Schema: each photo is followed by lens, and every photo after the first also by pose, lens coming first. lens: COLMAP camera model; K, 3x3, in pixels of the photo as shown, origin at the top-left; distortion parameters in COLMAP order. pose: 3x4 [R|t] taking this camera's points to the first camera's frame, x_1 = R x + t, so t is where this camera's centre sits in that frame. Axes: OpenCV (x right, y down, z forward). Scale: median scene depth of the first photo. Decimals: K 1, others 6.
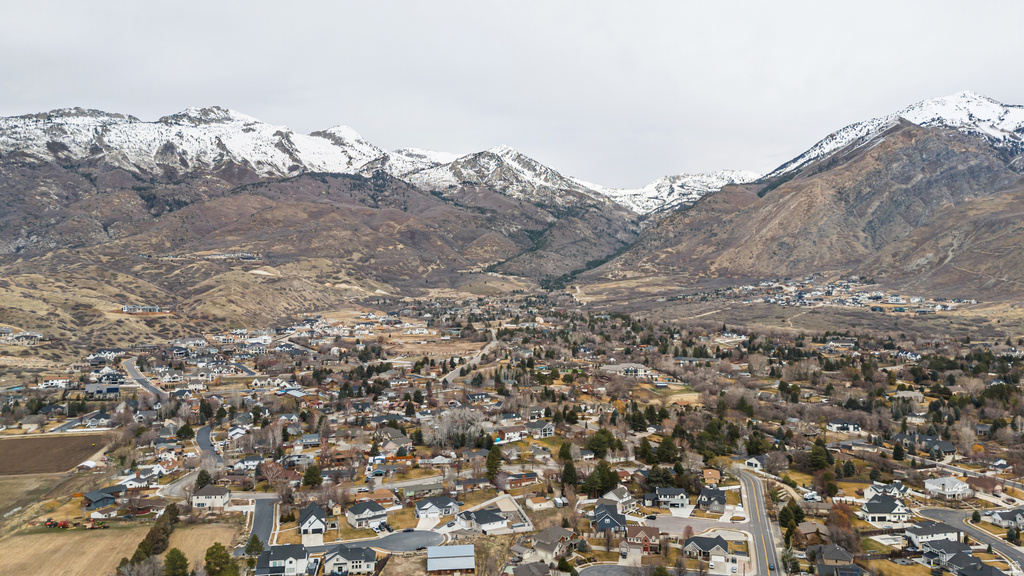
lens RADIAL K [[752.3, 0, 517.1], [0, 752.3, 287.8], [0, 0, 1]] dist [0.058622, -0.043623]
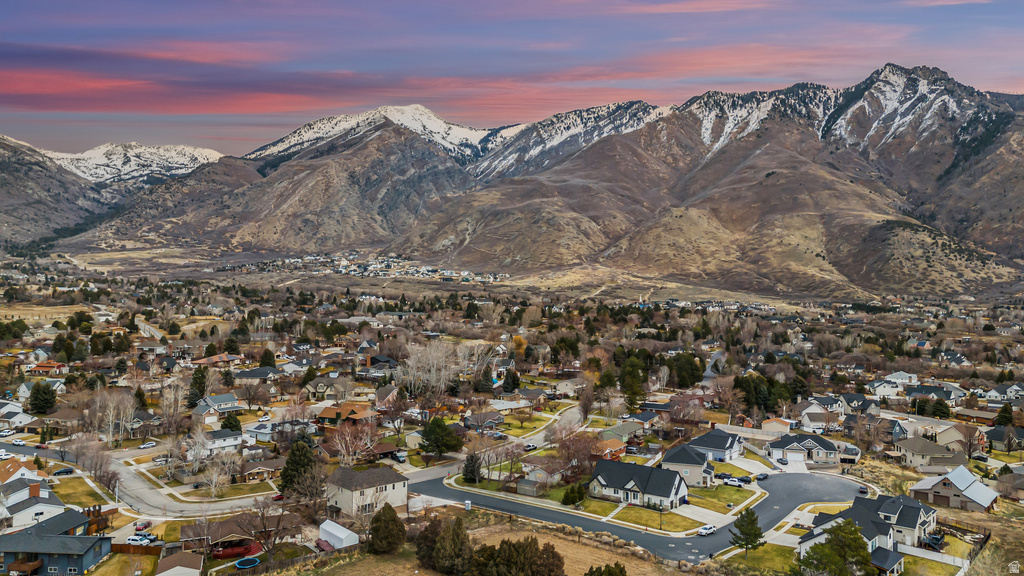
lens RADIAL K [[752.3, 0, 516.1], [0, 752.3, 294.8], [0, 0, 1]] dist [0.058622, -0.043623]
pose [[0.754463, 0.006268, 0.656313, -0.082926], [-0.019683, 0.999721, 0.013079, 0.018695], [-0.656048, -0.022786, 0.754375, 0.075677]]
